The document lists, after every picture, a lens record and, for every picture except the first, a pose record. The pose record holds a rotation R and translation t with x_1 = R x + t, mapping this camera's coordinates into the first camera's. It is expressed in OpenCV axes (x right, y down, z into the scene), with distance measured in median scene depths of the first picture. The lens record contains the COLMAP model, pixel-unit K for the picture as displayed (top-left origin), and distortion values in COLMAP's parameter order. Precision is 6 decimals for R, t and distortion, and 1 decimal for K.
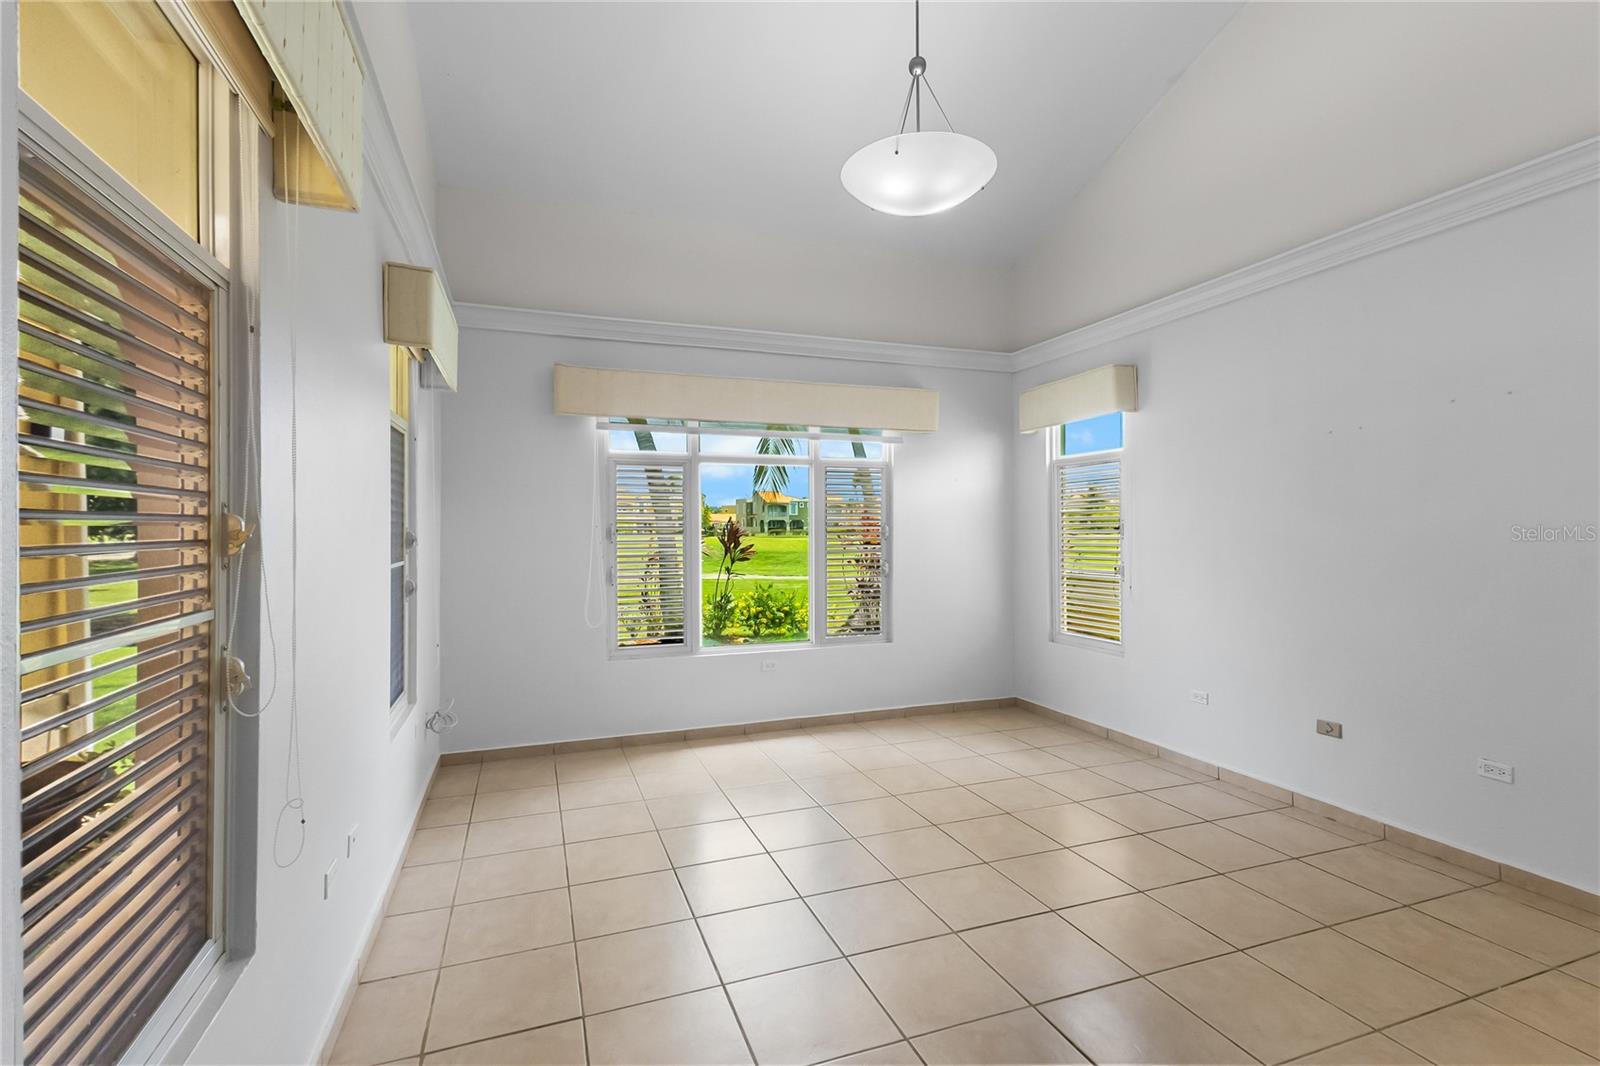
lens RADIAL K [[743.0, 0, 800.0], [0, 743.0, 533.0], [0, 0, 1]] dist [0.003524, 0.000550]
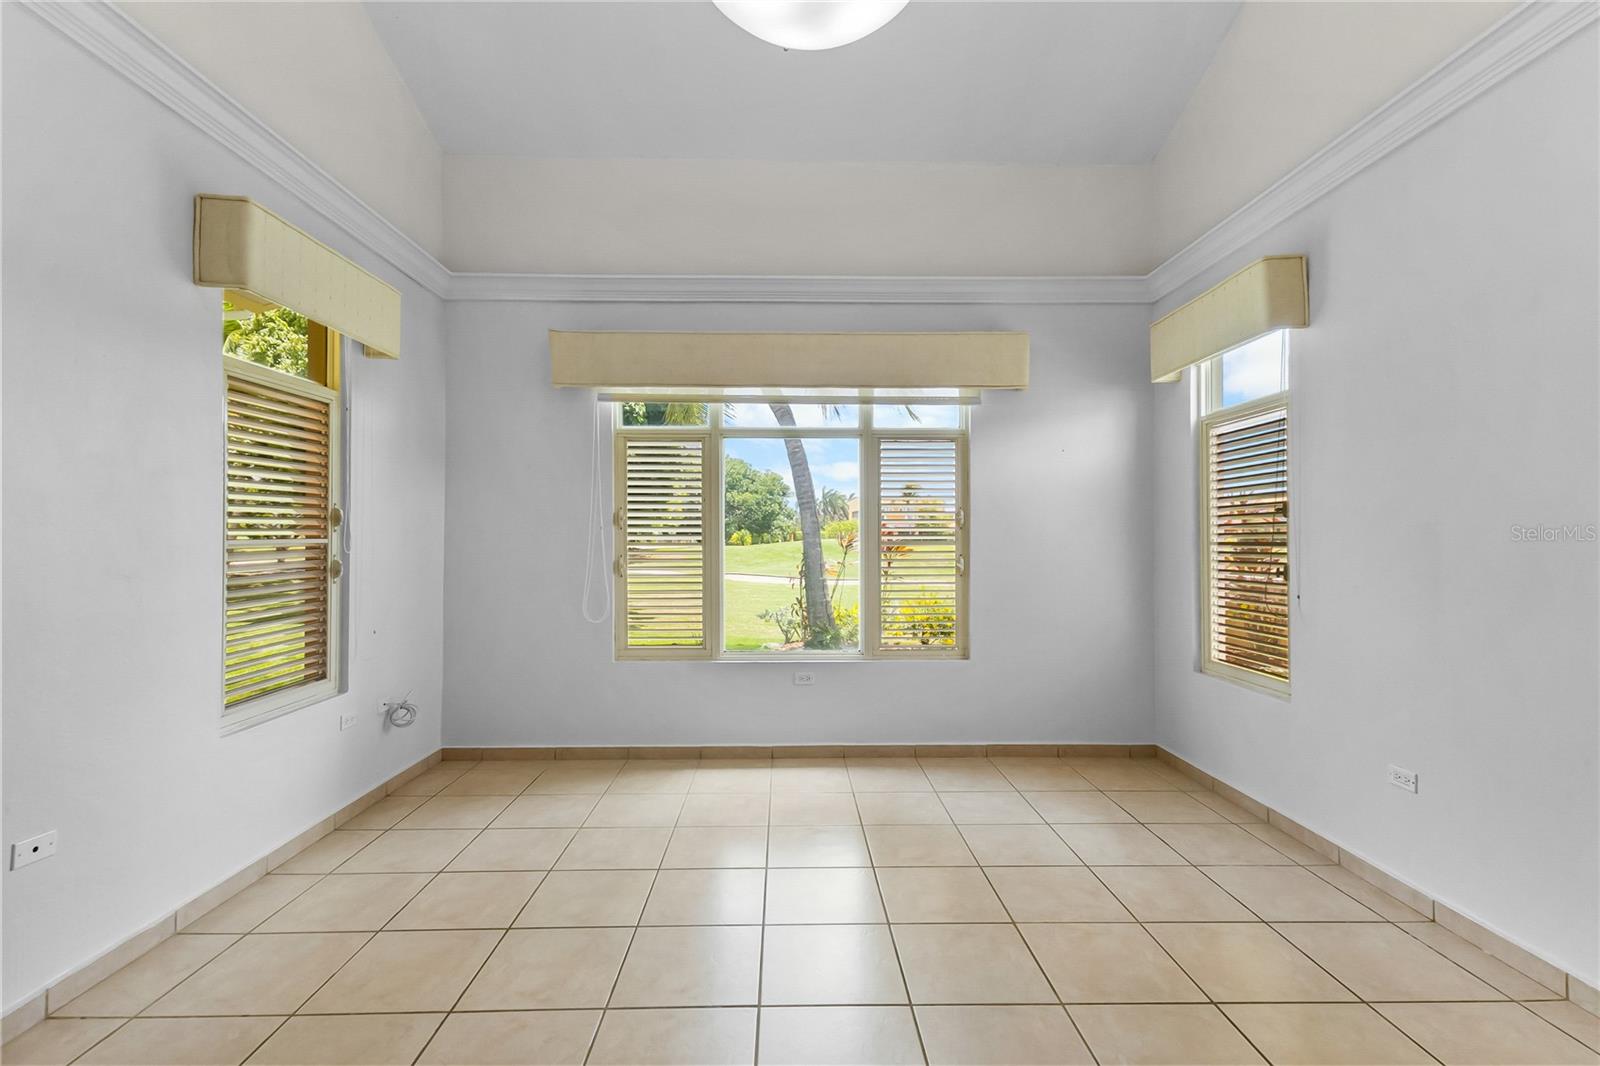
lens RADIAL K [[731.9, 0, 795.5], [0, 731.9, 527.9], [0, 0, 1]] dist [0.002859, 0.000420]
pose [[0.941792, -0.001857, -0.336191, 0.232136], [-0.005311, 0.999778, -0.020402, 0.028533], [0.336155, 0.021000, 0.941573, 0.231144]]
